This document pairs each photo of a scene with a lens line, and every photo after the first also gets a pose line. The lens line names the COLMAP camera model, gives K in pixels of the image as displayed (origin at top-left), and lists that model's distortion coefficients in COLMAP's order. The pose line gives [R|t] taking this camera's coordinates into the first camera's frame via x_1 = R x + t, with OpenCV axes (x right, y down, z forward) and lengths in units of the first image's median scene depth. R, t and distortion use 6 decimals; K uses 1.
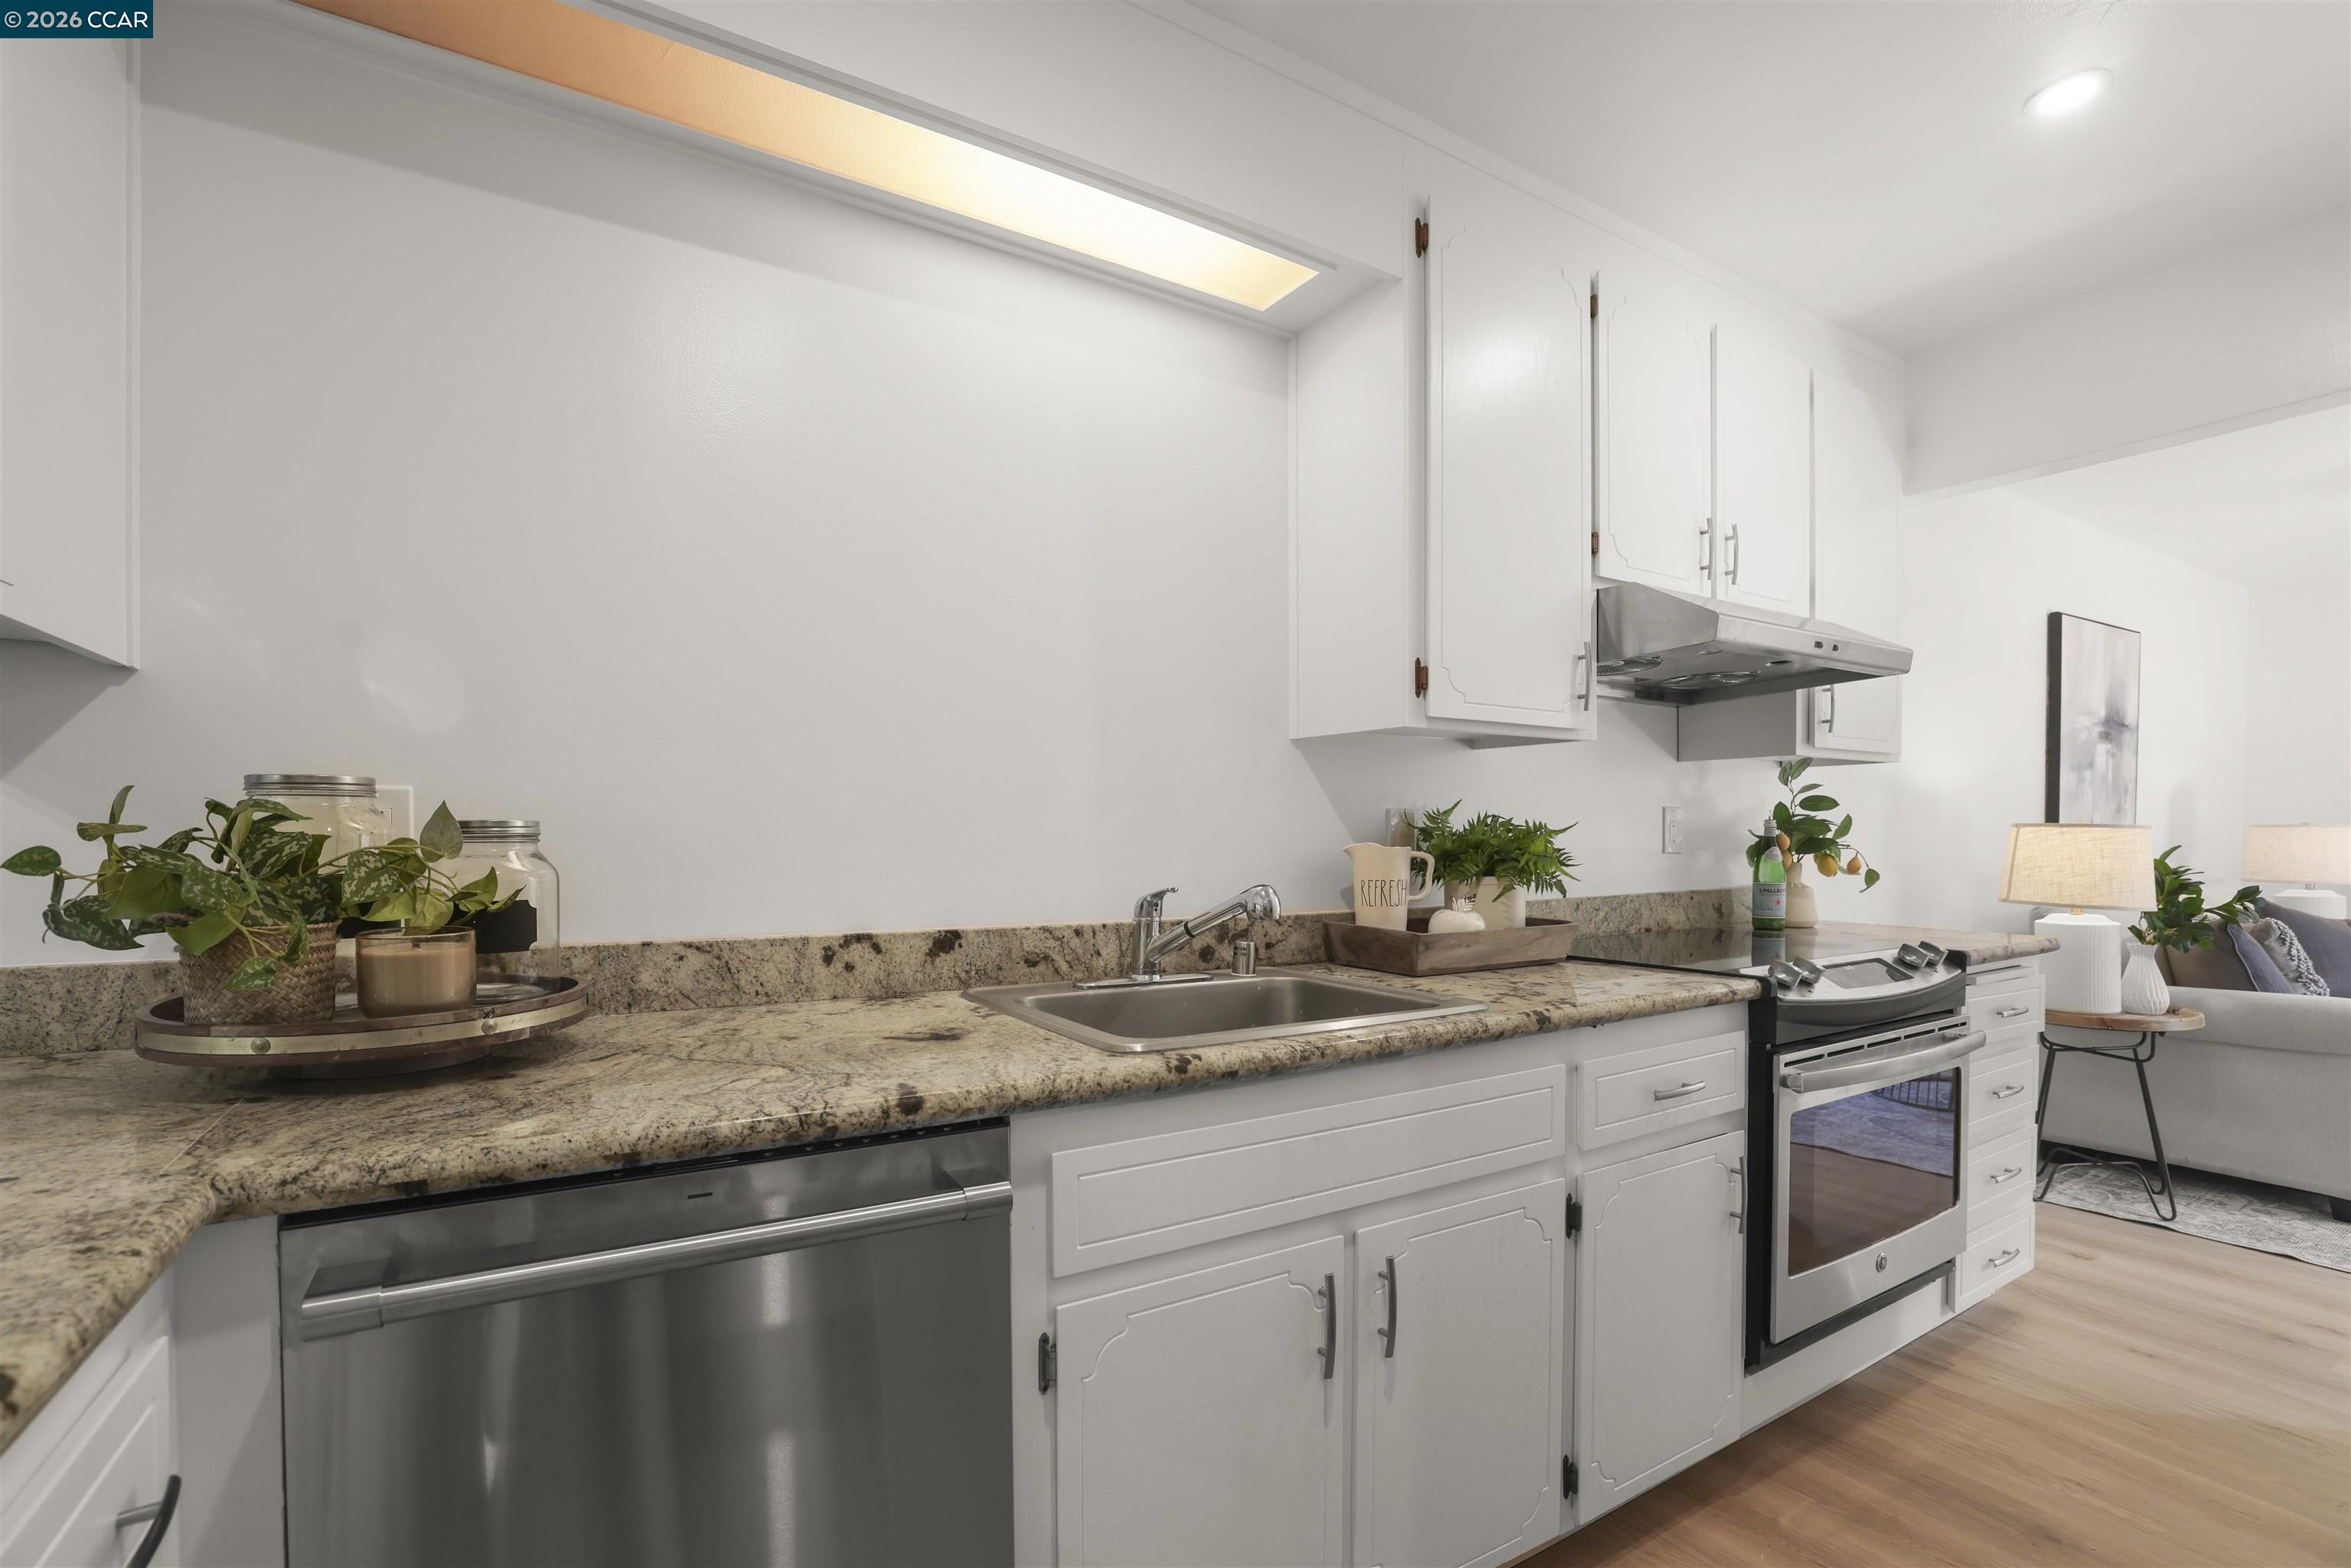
lens RADIAL K [[1045.9, 0, 1175.5], [0, 1045.9, 784.0], [0, 0, 1]] dist [-0.042416, 0.000696]
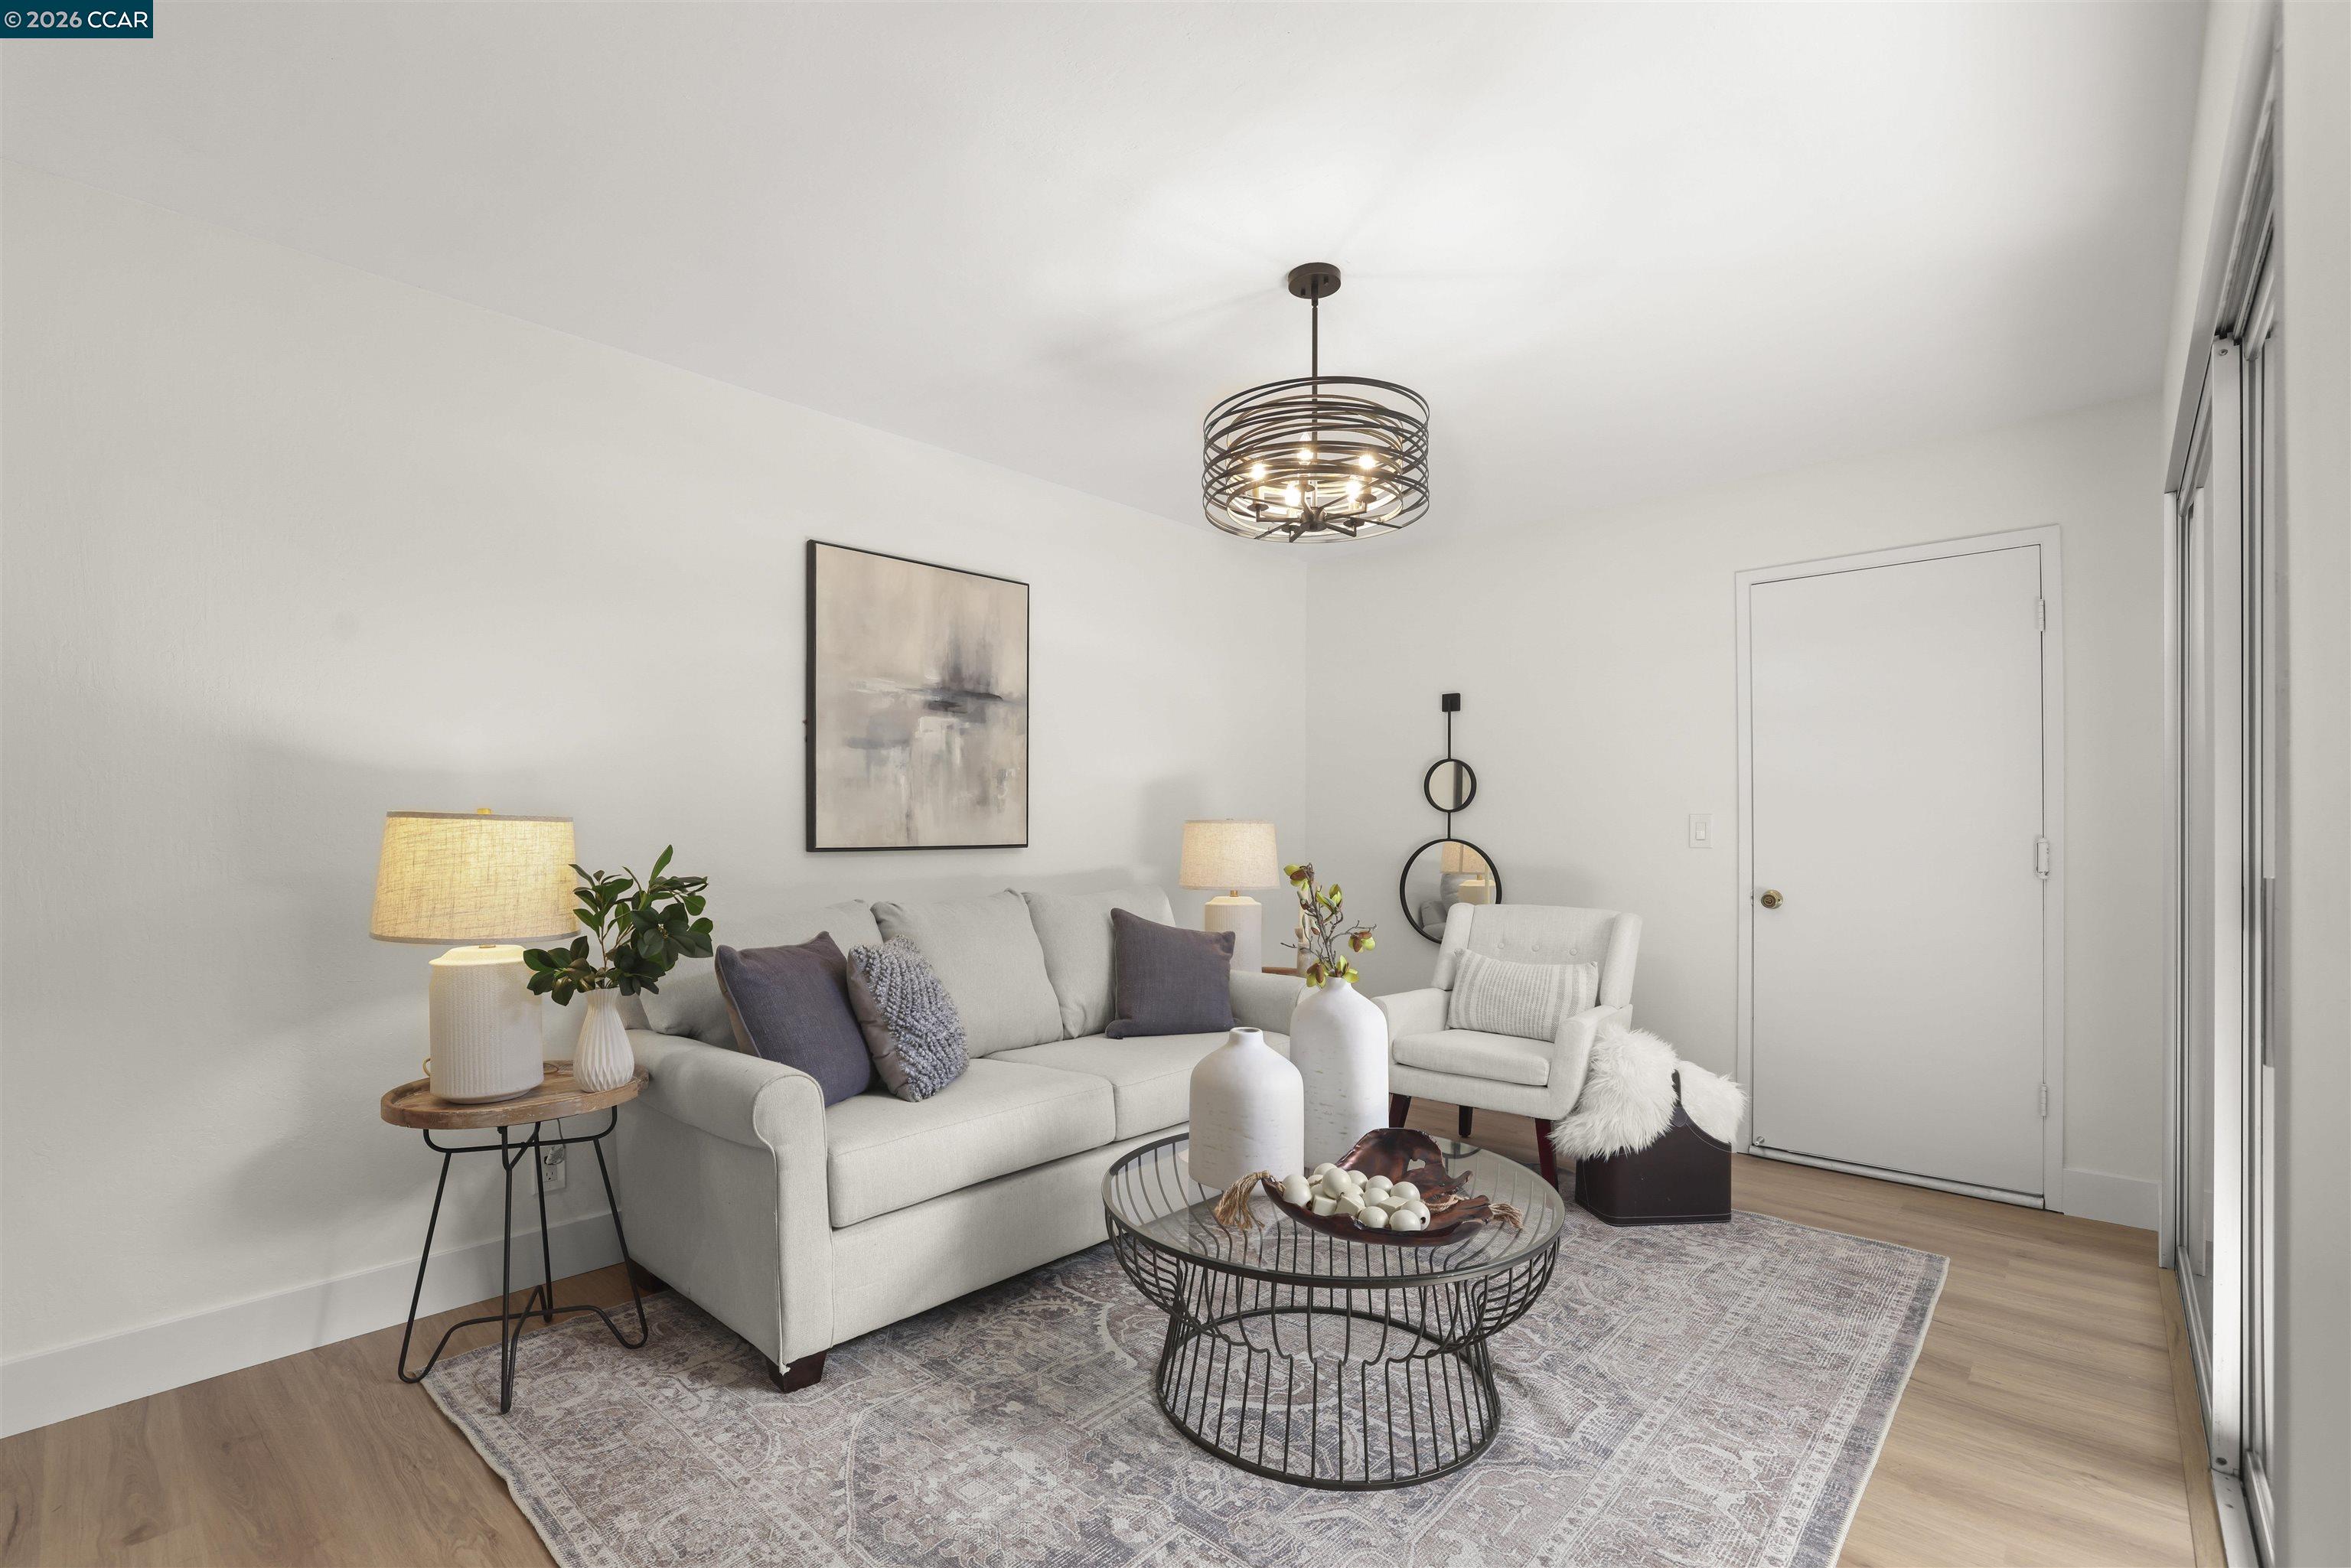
lens RADIAL K [[1067.5, 0, 1170.5], [0, 1067.5, 824.3], [0, 0, 1]] dist [-0.053674, 0.014178]
pose [[0.949426, 0.001544, 0.313988, 0.872407], [-0.014247, 0.999170, 0.038168, 0.010379], [-0.313668, -0.040711, 0.948659, 0.156708]]
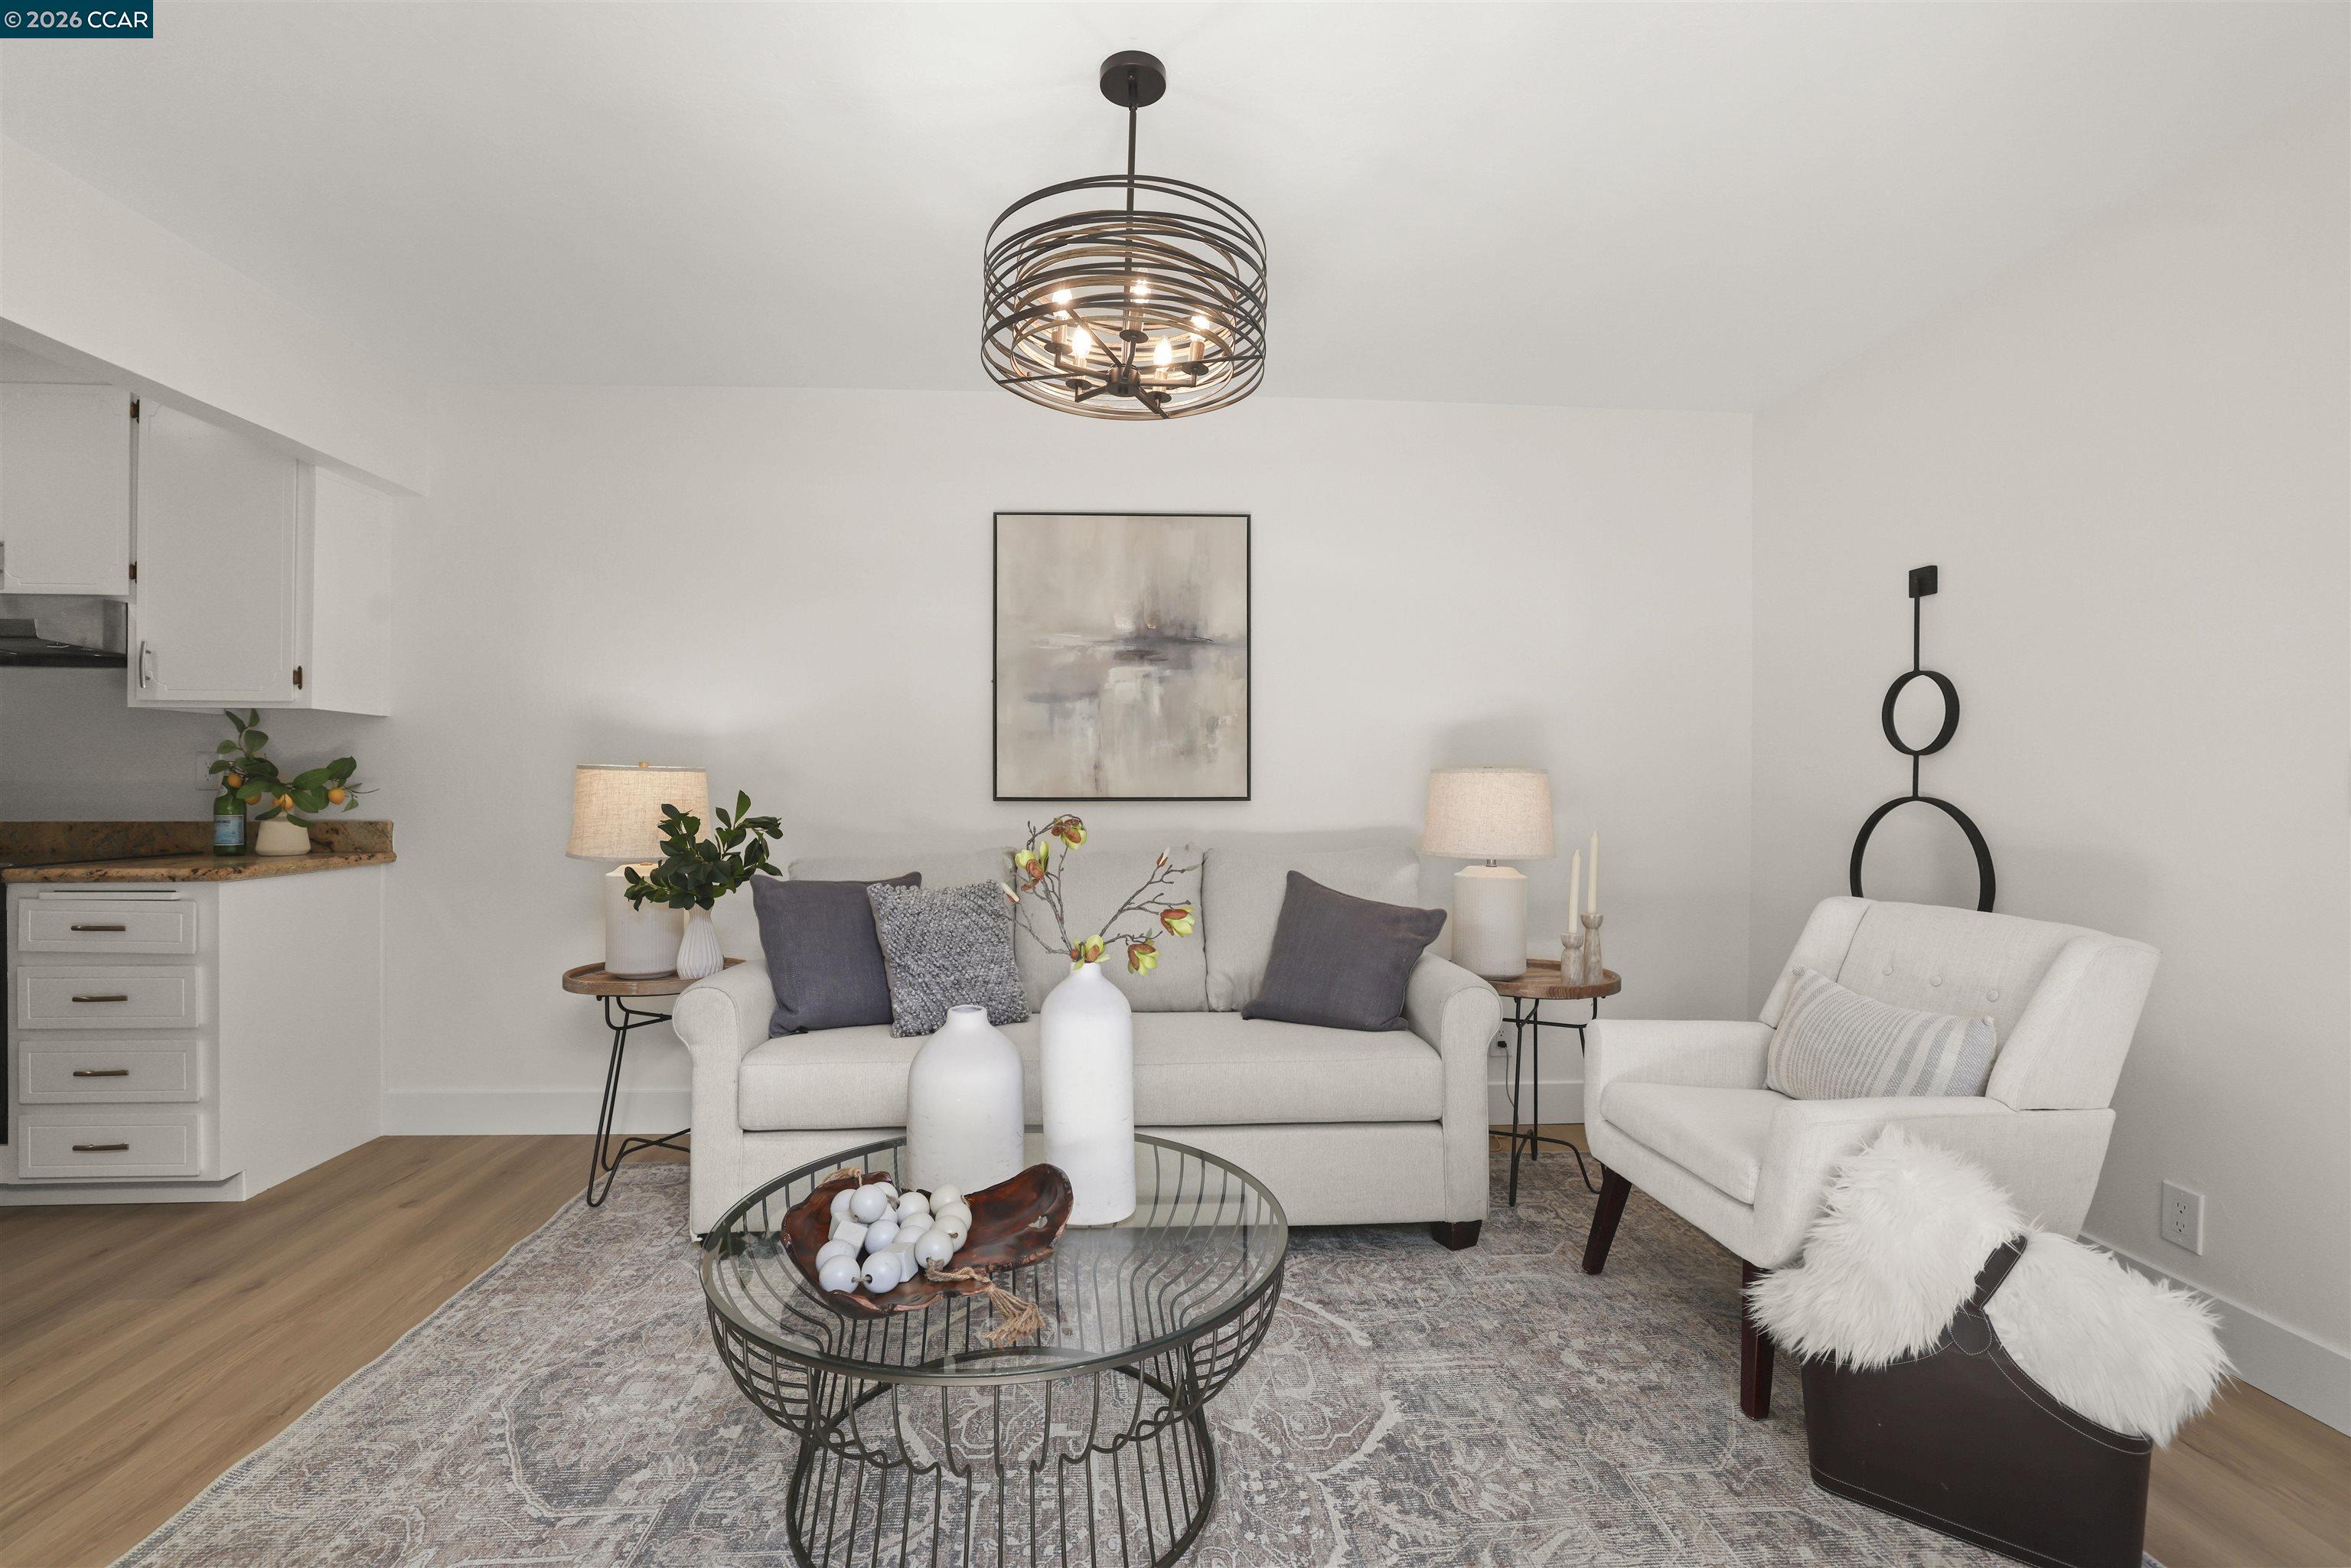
lens RADIAL K [[1045.9, 0, 1175.5], [0, 1045.9, 784.0], [0, 0, 1]] dist [-0.042416, 0.000696]
pose [[0.896817, 0.001315, -0.442399, 1.372774], [0.015848, 0.999258, 0.035096, 0.024249], [0.442117, -0.038486, 0.896131, 0.300864]]
